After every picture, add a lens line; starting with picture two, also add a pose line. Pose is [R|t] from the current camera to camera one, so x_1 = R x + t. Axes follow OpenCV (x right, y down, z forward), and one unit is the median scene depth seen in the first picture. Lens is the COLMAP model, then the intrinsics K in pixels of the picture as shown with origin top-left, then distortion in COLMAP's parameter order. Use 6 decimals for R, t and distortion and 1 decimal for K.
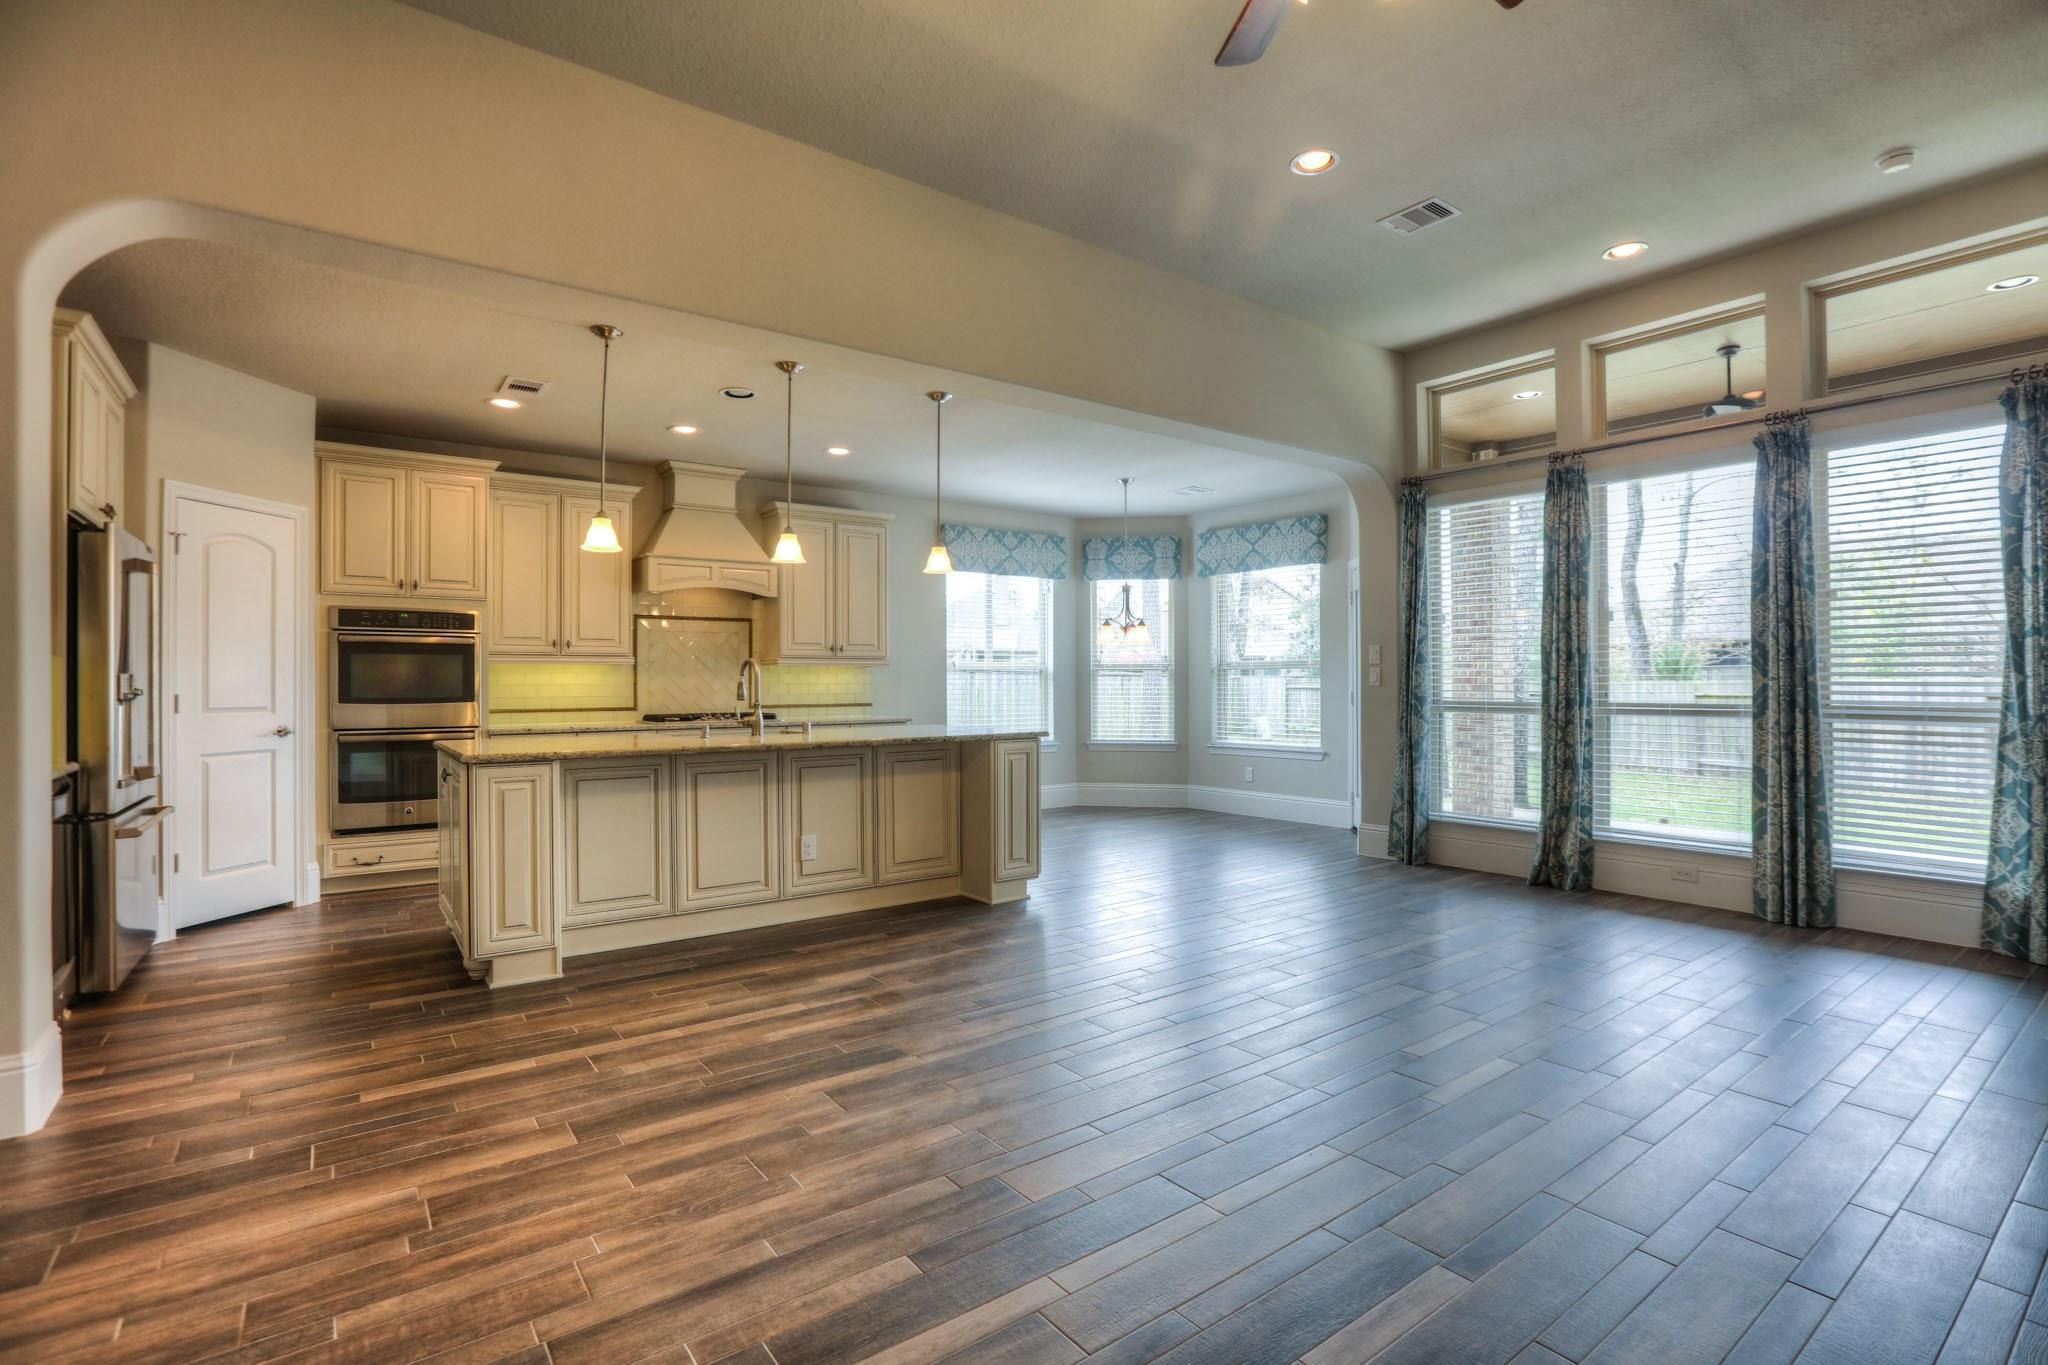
lens RADIAL K [[967.7, 0, 1023.4], [0, 967.7, 676.1], [0, 0, 1]] dist [-0.023184, 0.003019]
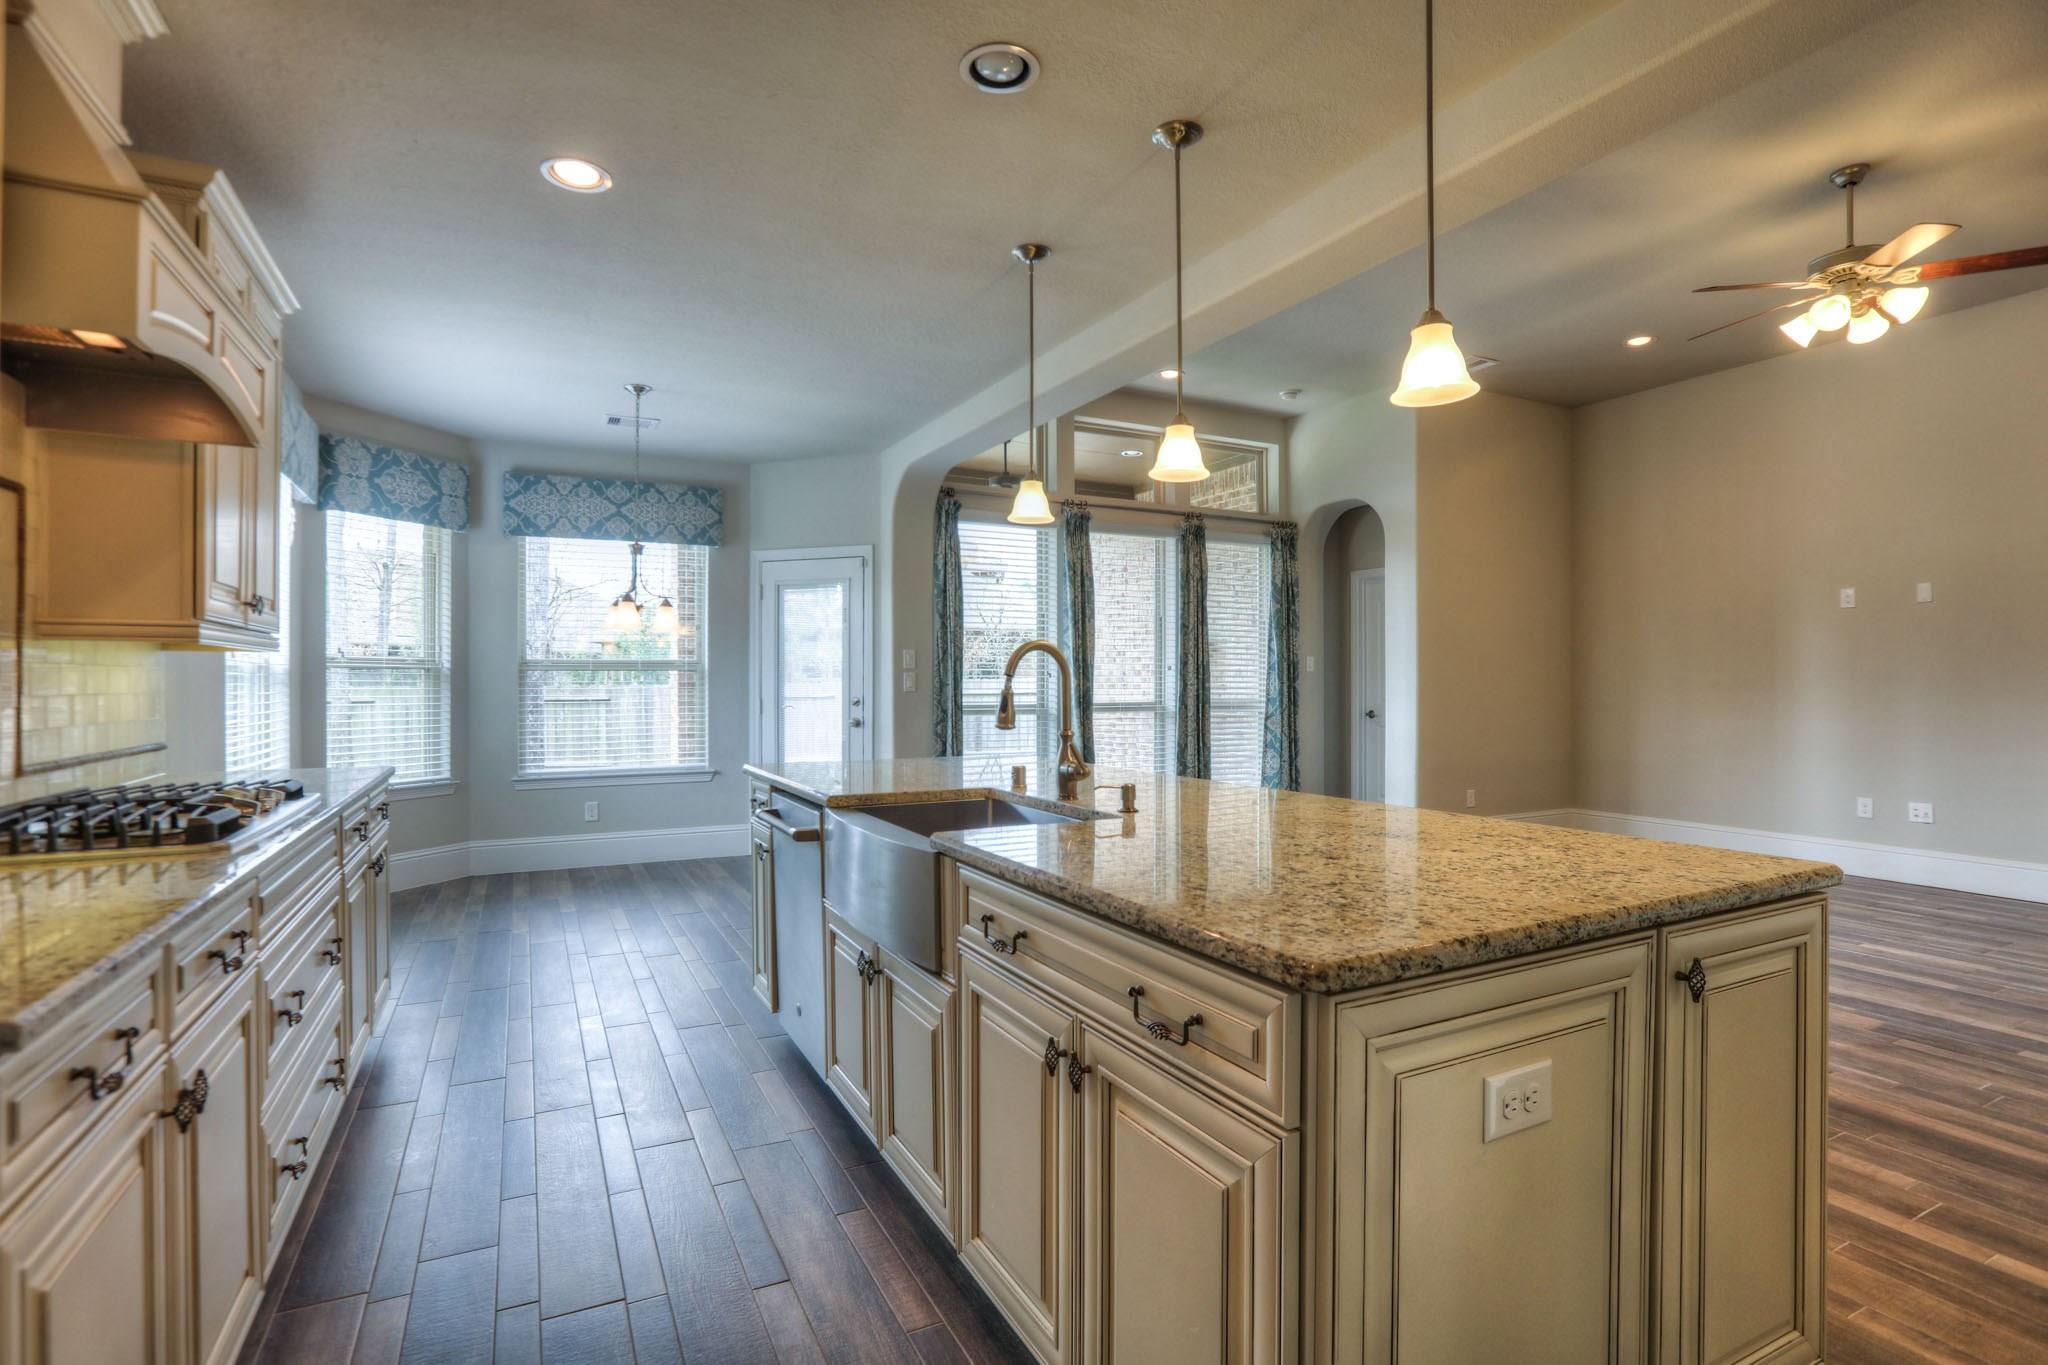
lens RADIAL K [[967.7, 0, 1028.7], [0, 967.7, 691.8], [0, 0, 1]] dist [-0.023184, 0.003019]
pose [[0.169770, -0.003690, 0.985477, -0.749609], [-0.002429, 0.999988, 0.004163, 0.007915], [-0.985481, -0.003101, 0.169759, 0.917229]]
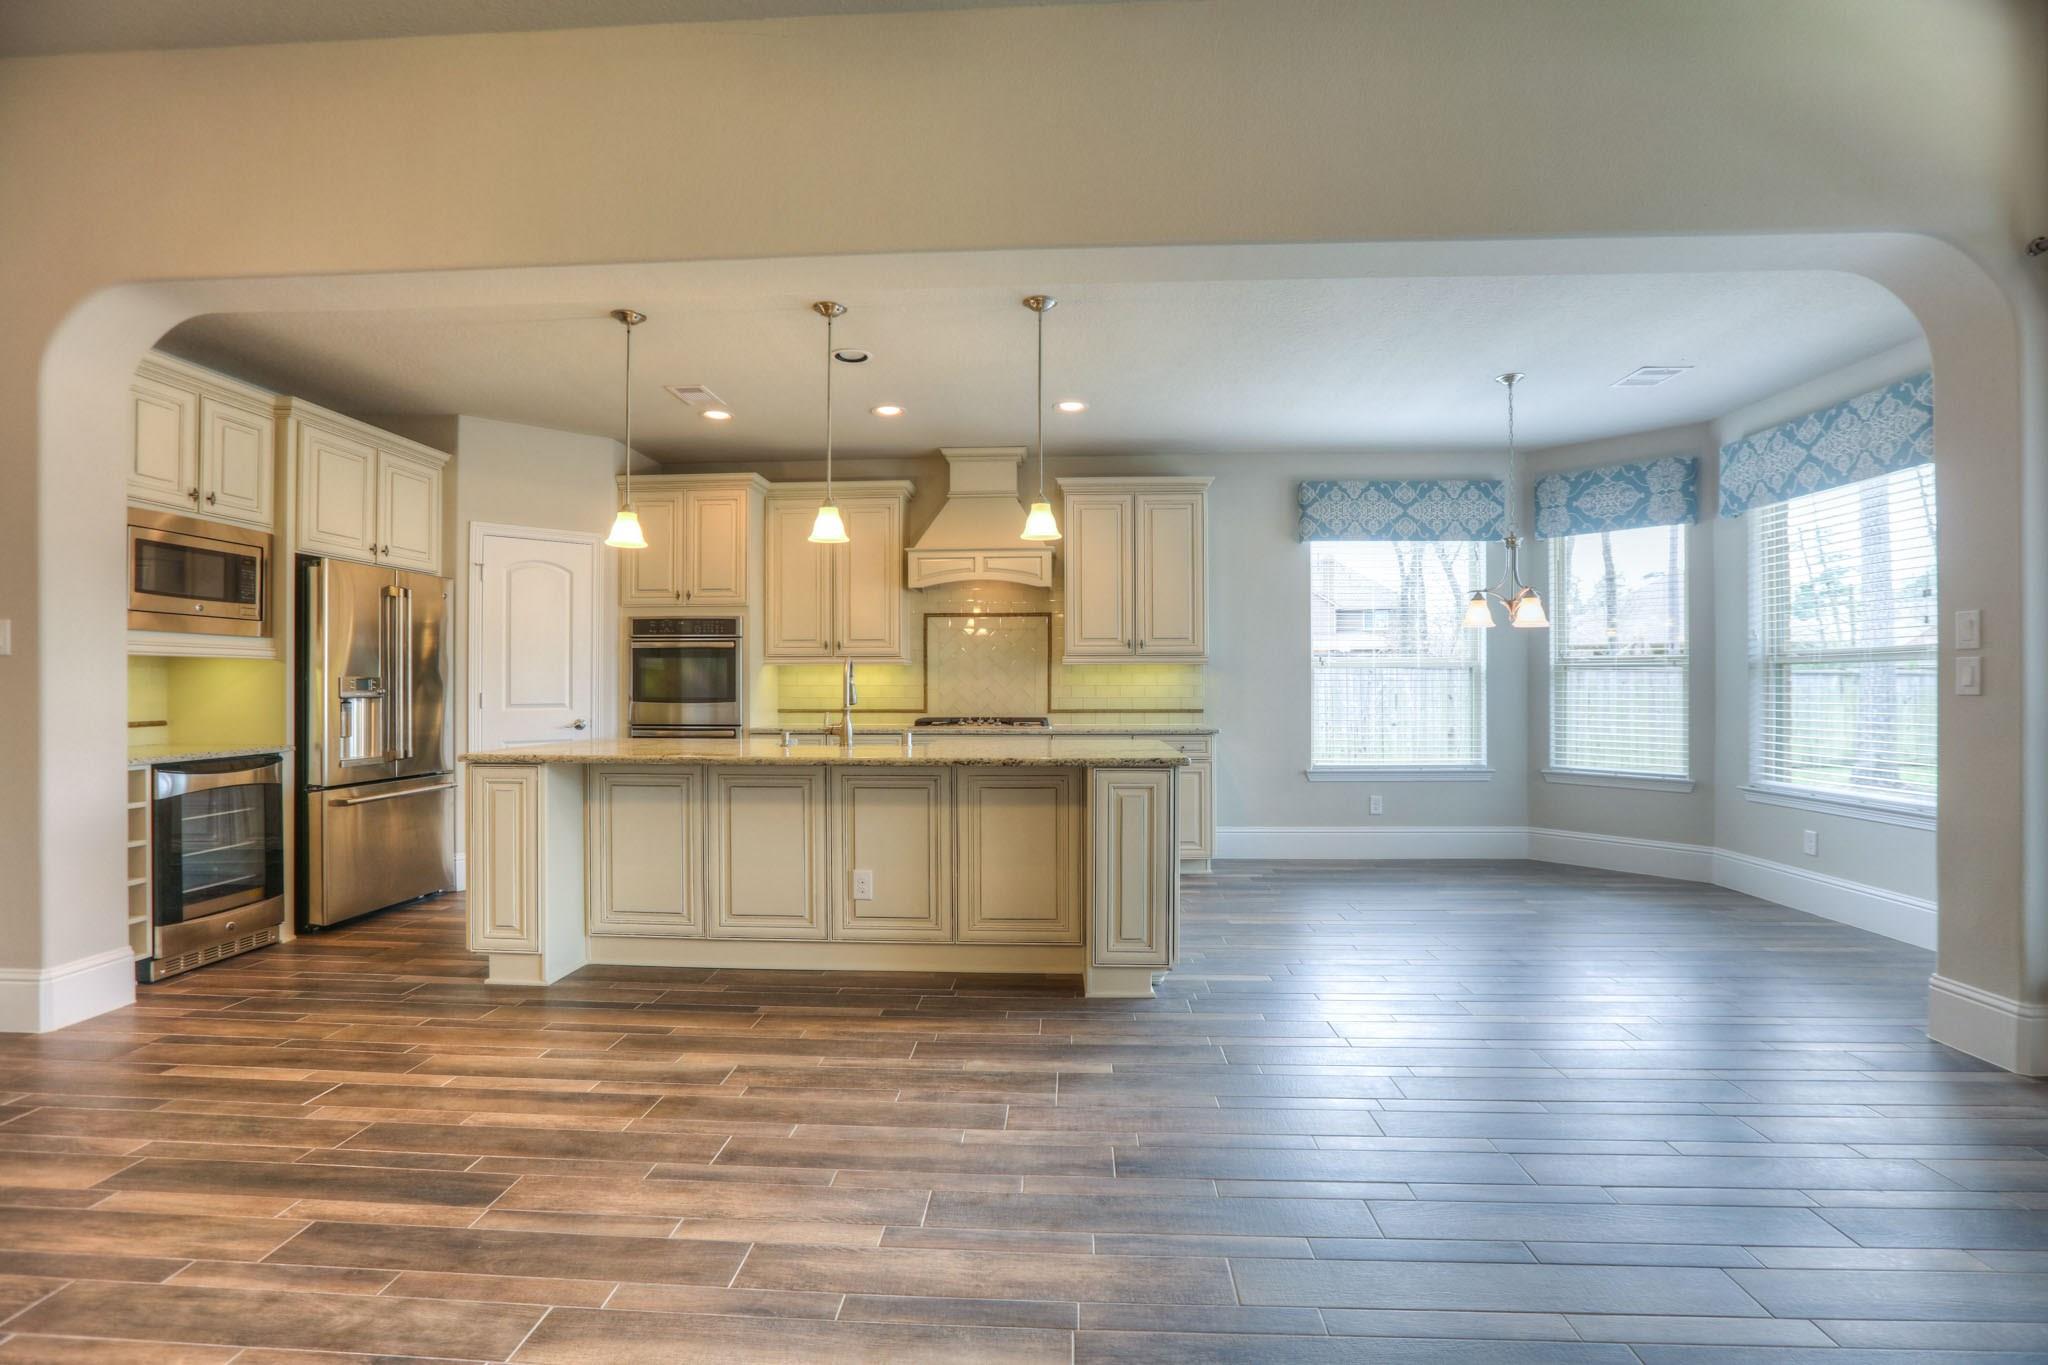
lens RADIAL K [[951.0, 0, 1020.0], [0, 951.0, 678.8], [0, 0, 1]] dist [-0.033817, 0.008245]
pose [[0.766996, 0.000066, -0.641652, 0.386014], [0.001656, 0.999996, 0.002083, -0.000257], [0.641649, -0.002661, 0.766993, 0.440565]]
